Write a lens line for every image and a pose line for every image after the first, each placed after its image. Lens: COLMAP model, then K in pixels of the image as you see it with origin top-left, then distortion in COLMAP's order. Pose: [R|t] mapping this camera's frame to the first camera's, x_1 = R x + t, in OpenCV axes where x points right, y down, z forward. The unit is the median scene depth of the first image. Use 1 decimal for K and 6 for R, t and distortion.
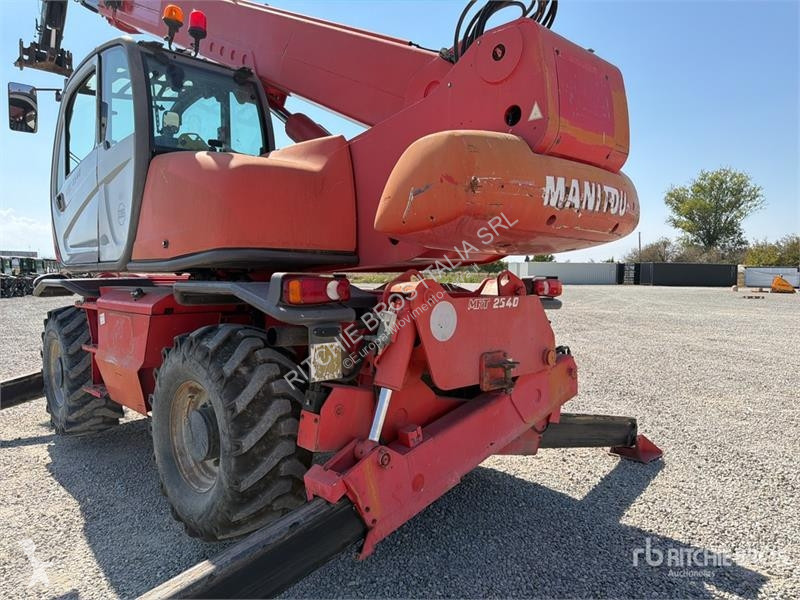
lens RADIAL K [[563.6, 0, 400.2], [0, 563.6, 303.4], [0, 0, 1]] dist [0.098165, -0.113595]
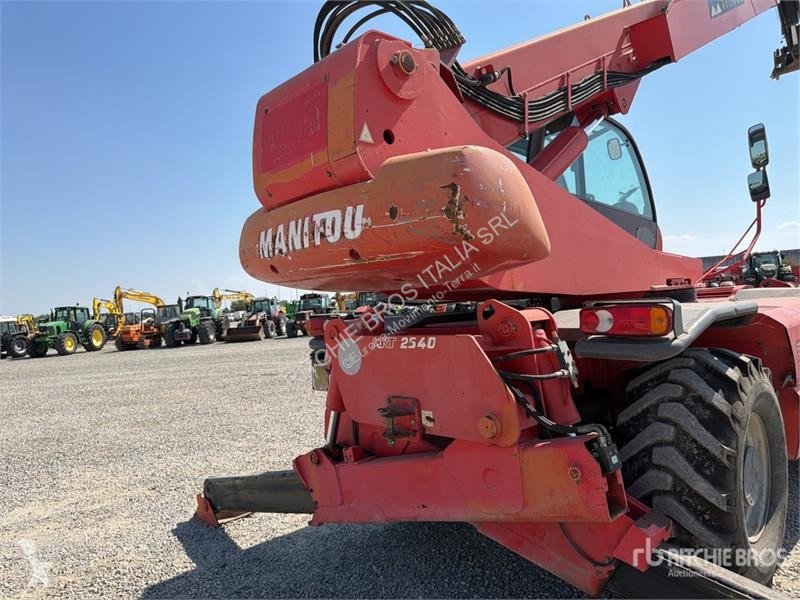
lens RADIAL K [[569.4, 0, 400.0], [0, 569.4, 300.0], [0, 0, 1]] dist [0.110542, -0.152256]
pose [[-0.004186, -0.011915, -0.999920, 1.039683], [0.019524, 0.999737, -0.011994, -0.056085], [0.999801, -0.019572, -0.003952, 0.966548]]
